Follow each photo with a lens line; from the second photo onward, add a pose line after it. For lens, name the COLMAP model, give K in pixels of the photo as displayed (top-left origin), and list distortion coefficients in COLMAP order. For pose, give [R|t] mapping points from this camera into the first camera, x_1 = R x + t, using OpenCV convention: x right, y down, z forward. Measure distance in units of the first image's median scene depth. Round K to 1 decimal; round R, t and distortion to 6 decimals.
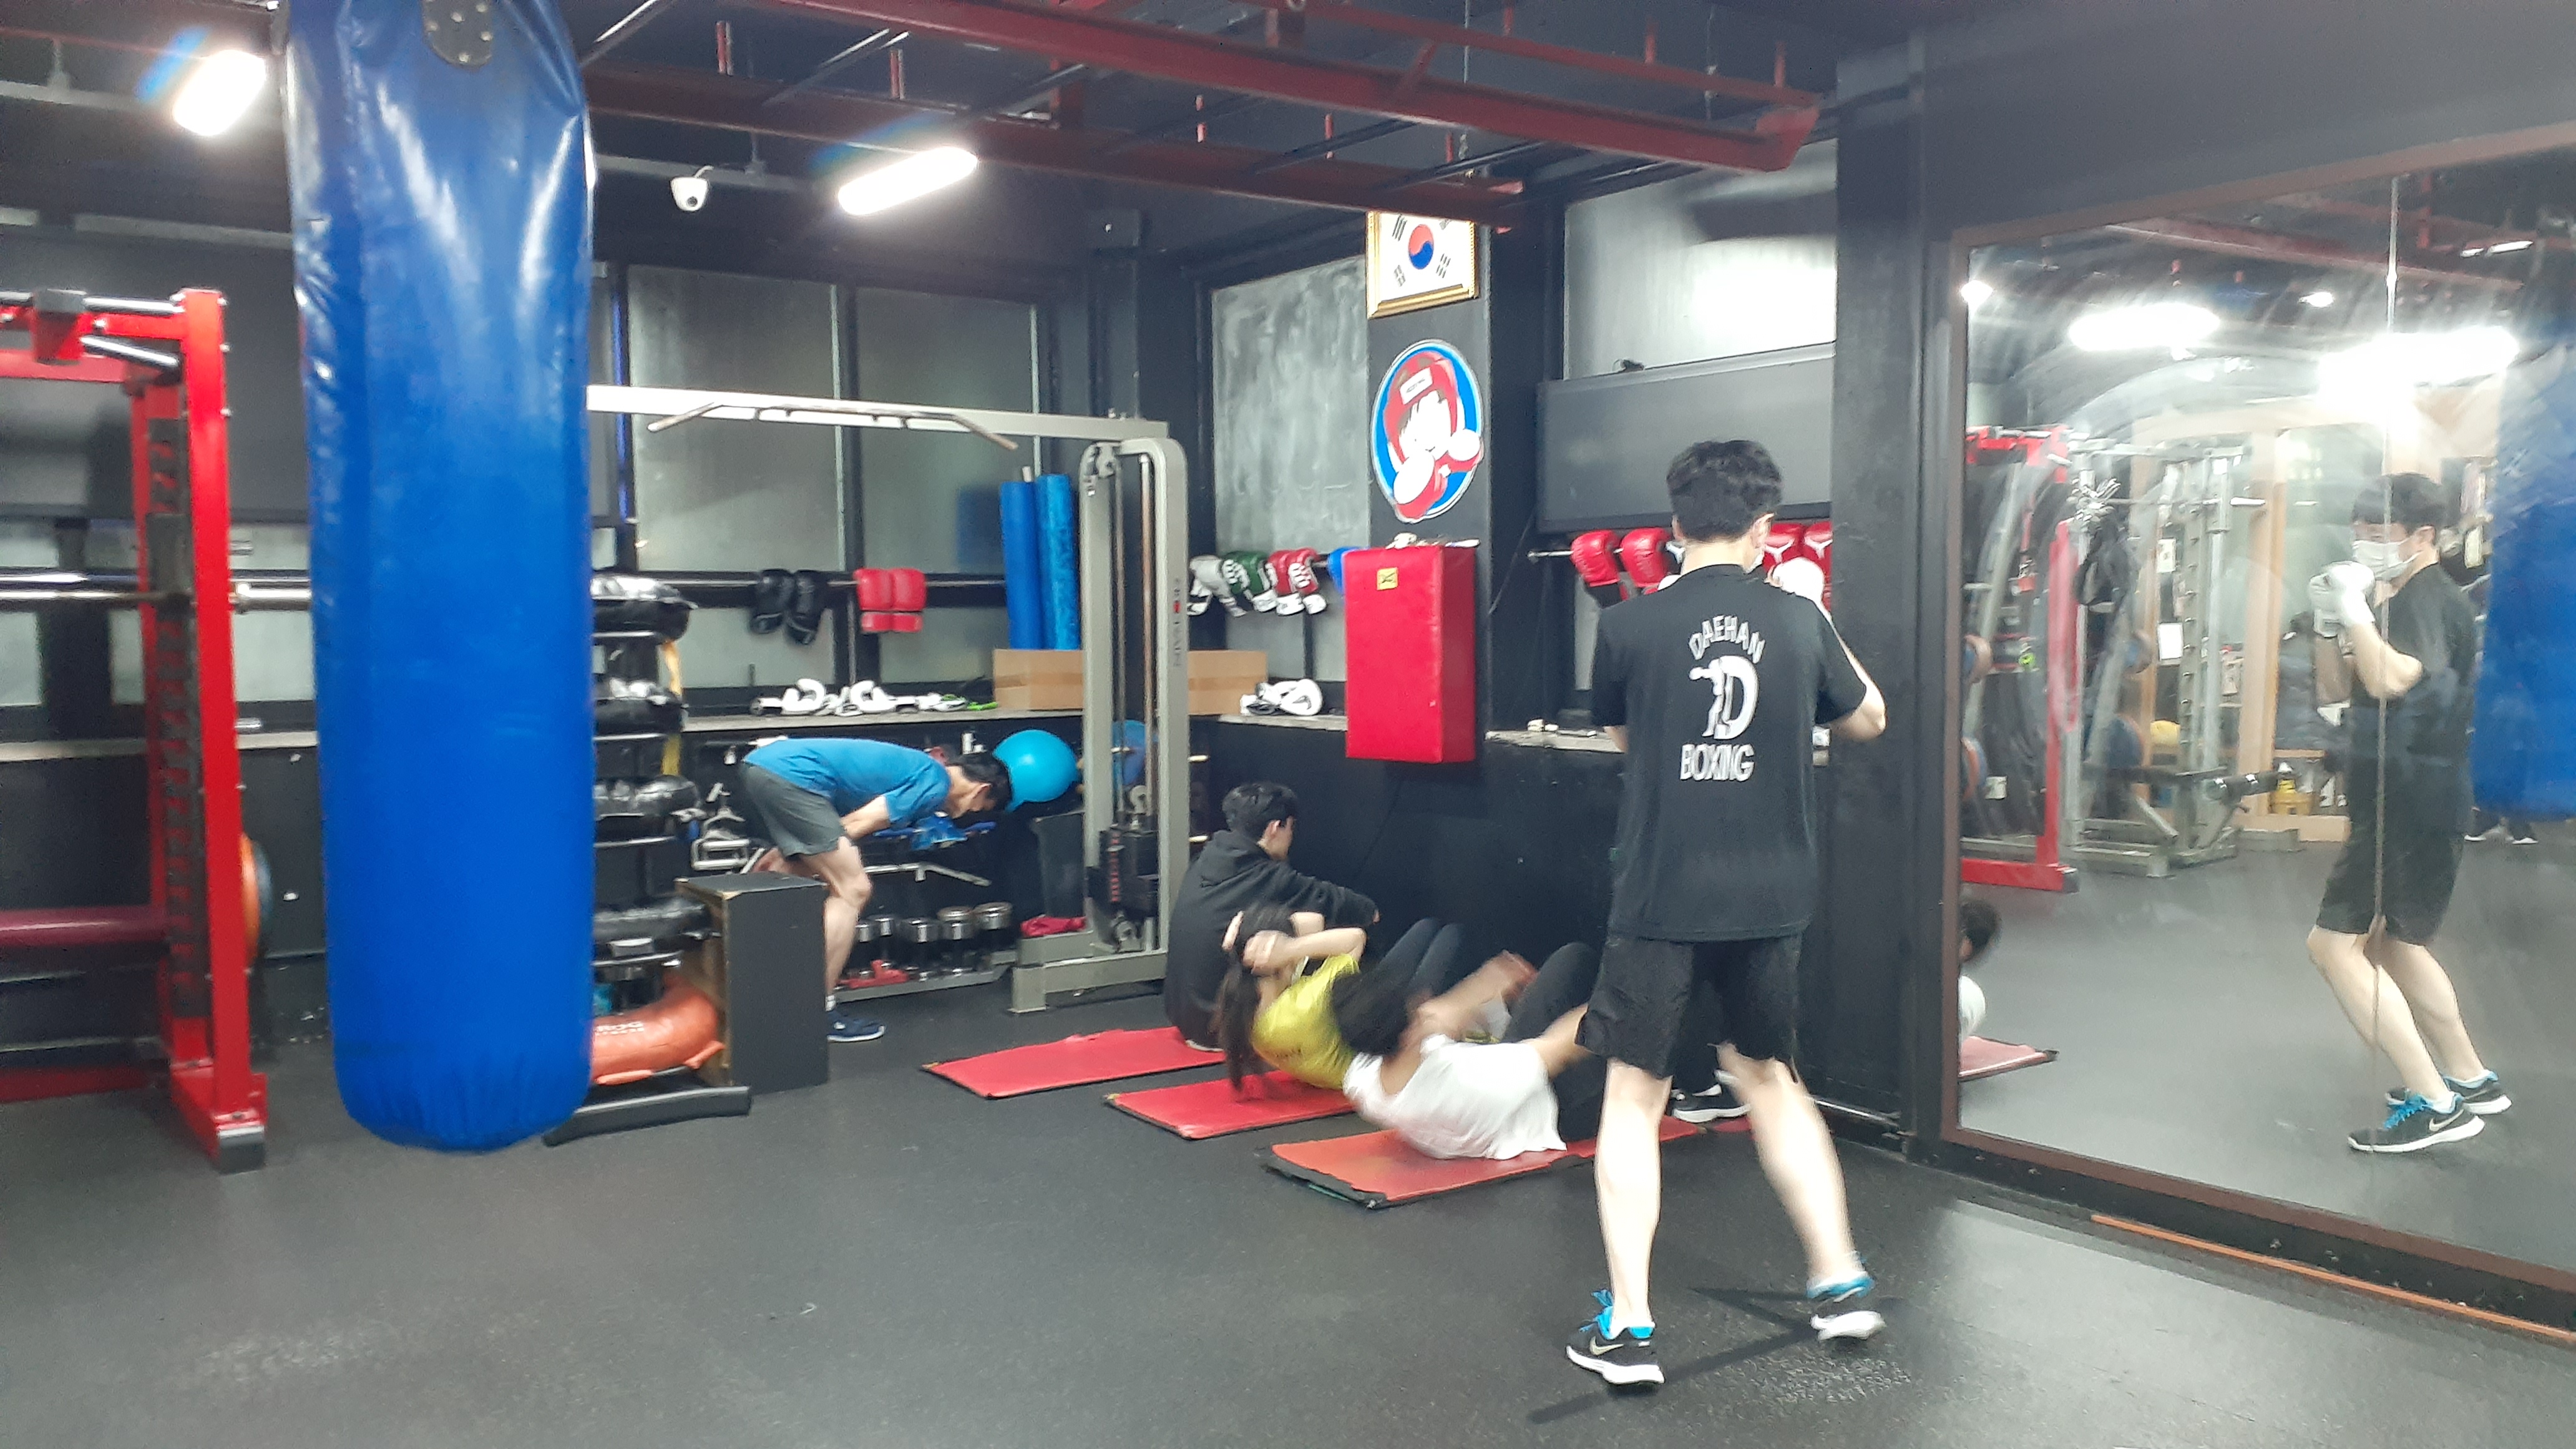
lens RADIAL K [[2095.0, 0, 1284.0], [0, 2095.0, 800.8], [0, 0, 1]] dist [0.151300, -0.291903]
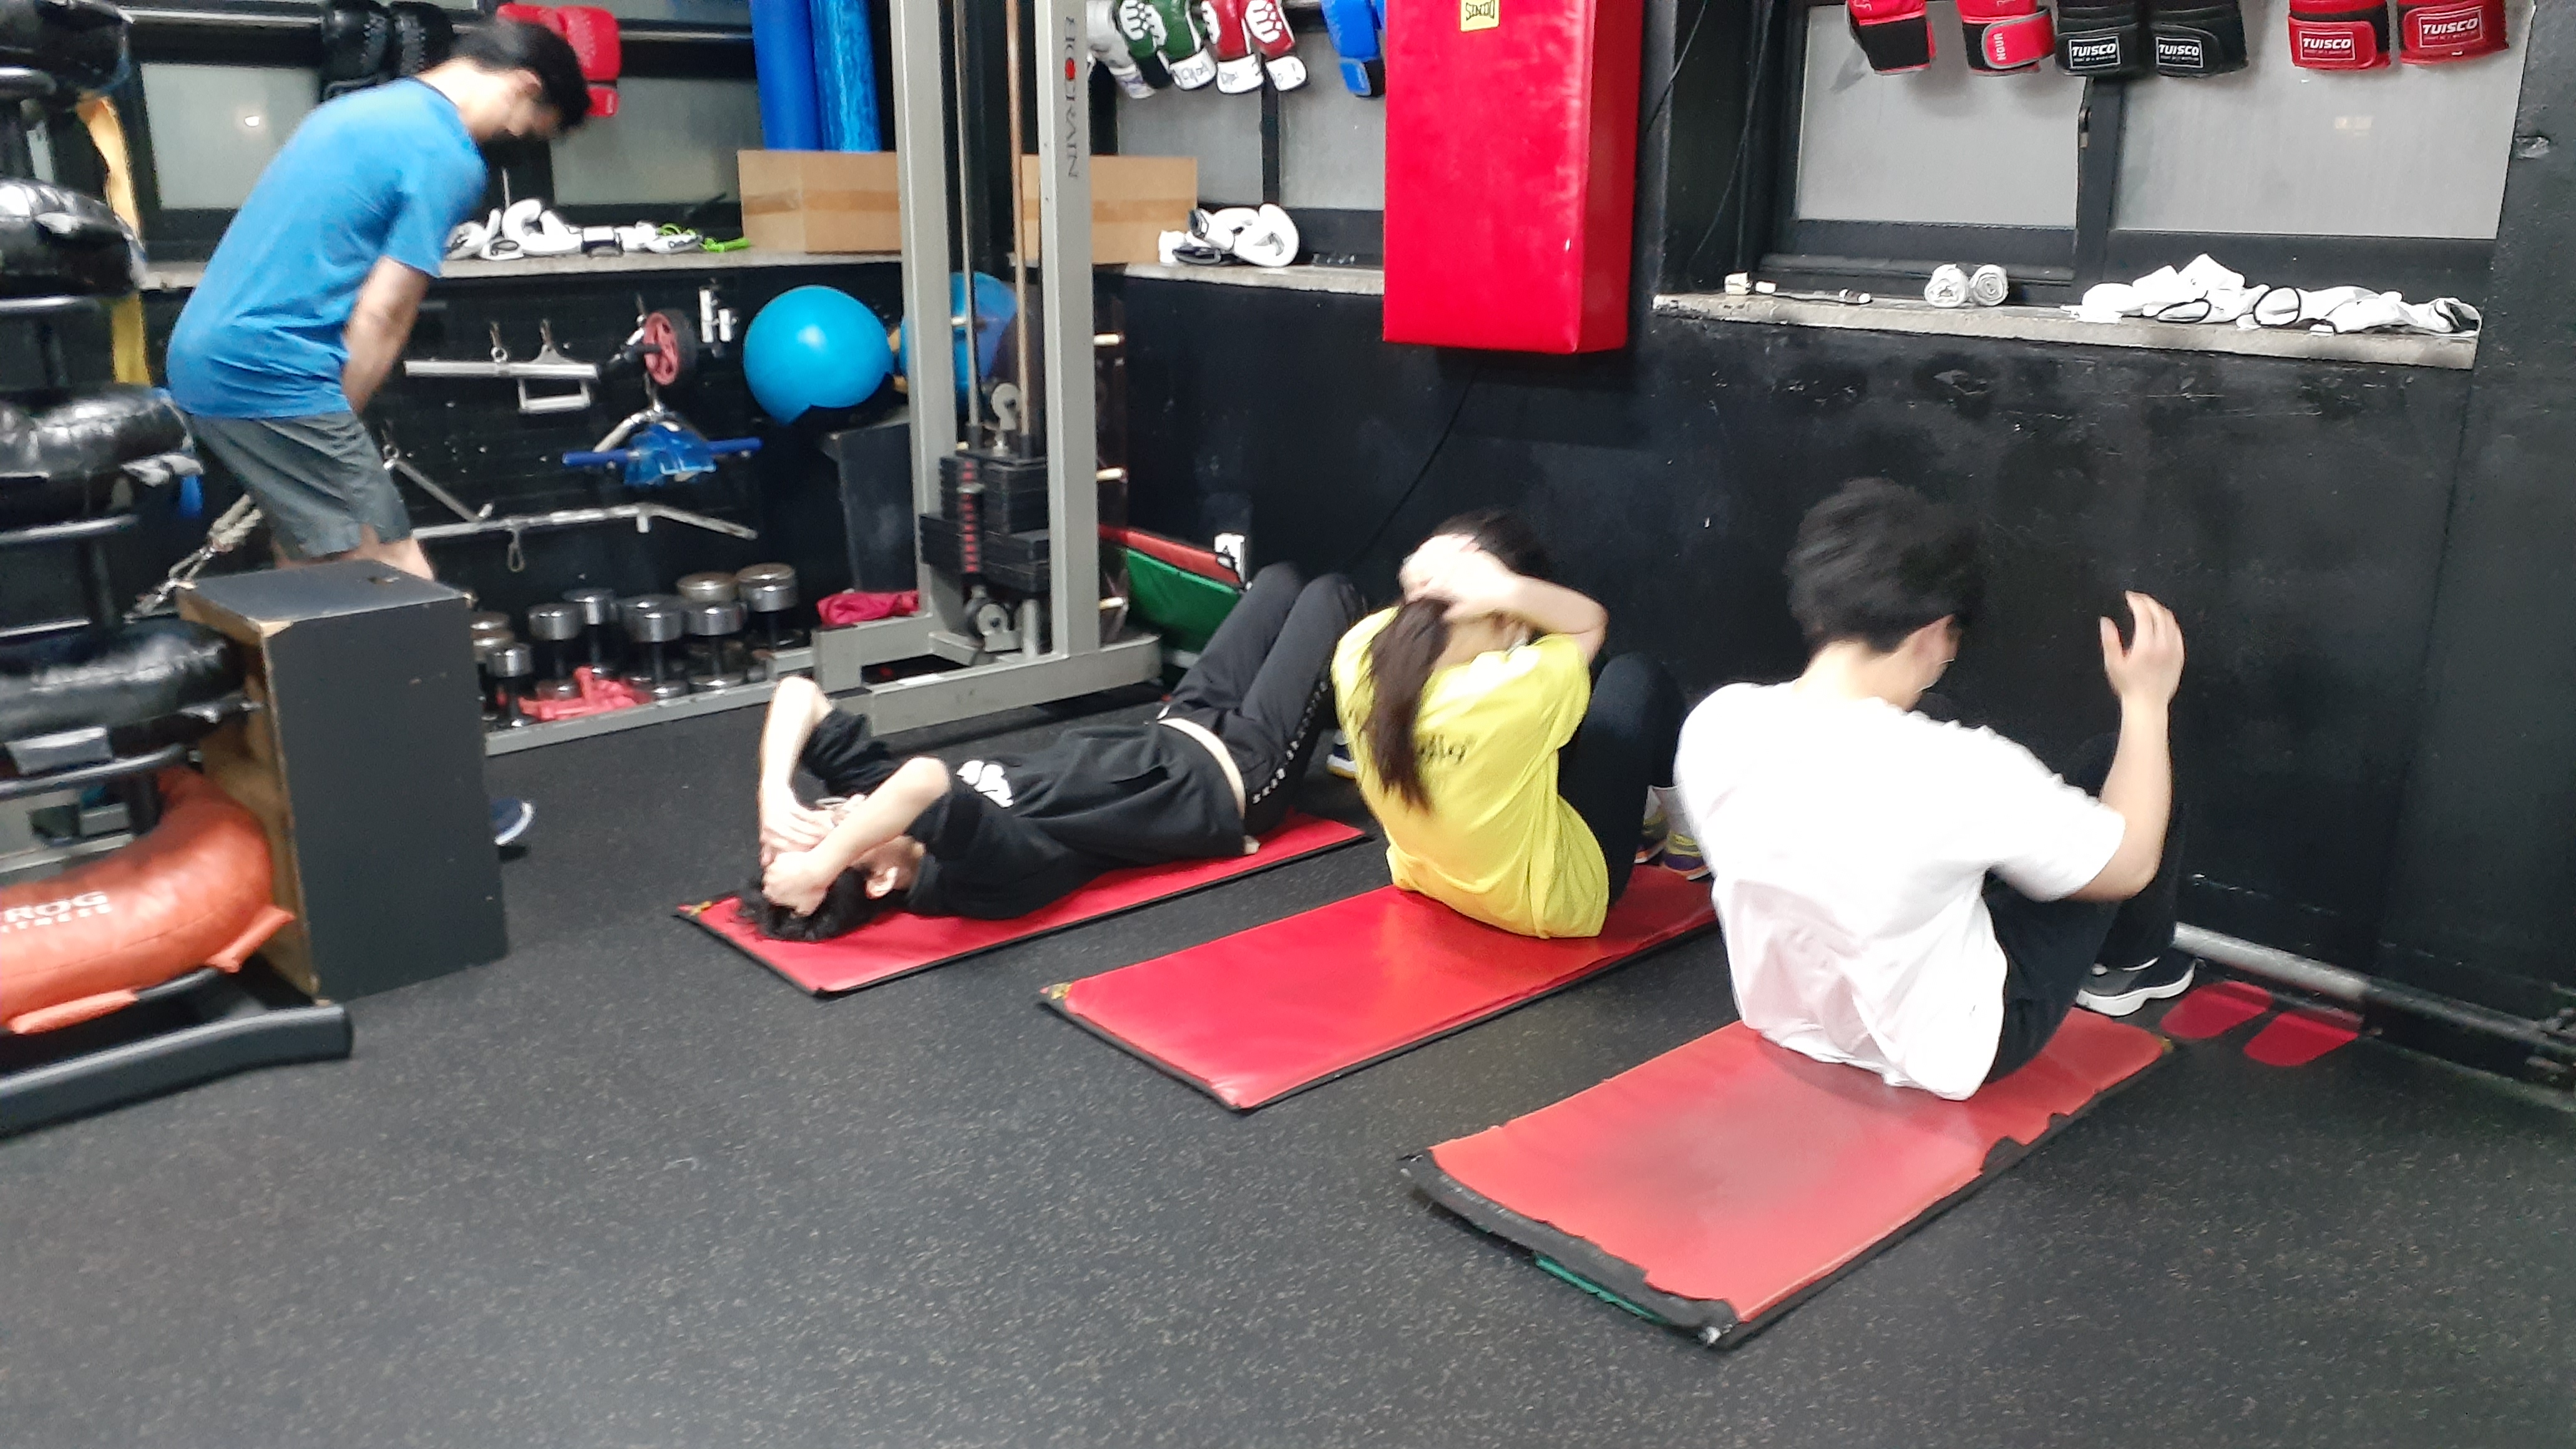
lens RADIAL K [[2095.0, 0, 1284.0], [0, 2095.0, 800.8], [0, 0, 1]] dist [0.151300, -0.291903]
pose [[0.991648, -0.027405, 0.126028, -0.068740], [0.000934, 0.978665, 0.205461, -0.014407], [-0.128970, -0.203627, 0.970517, 0.361113]]
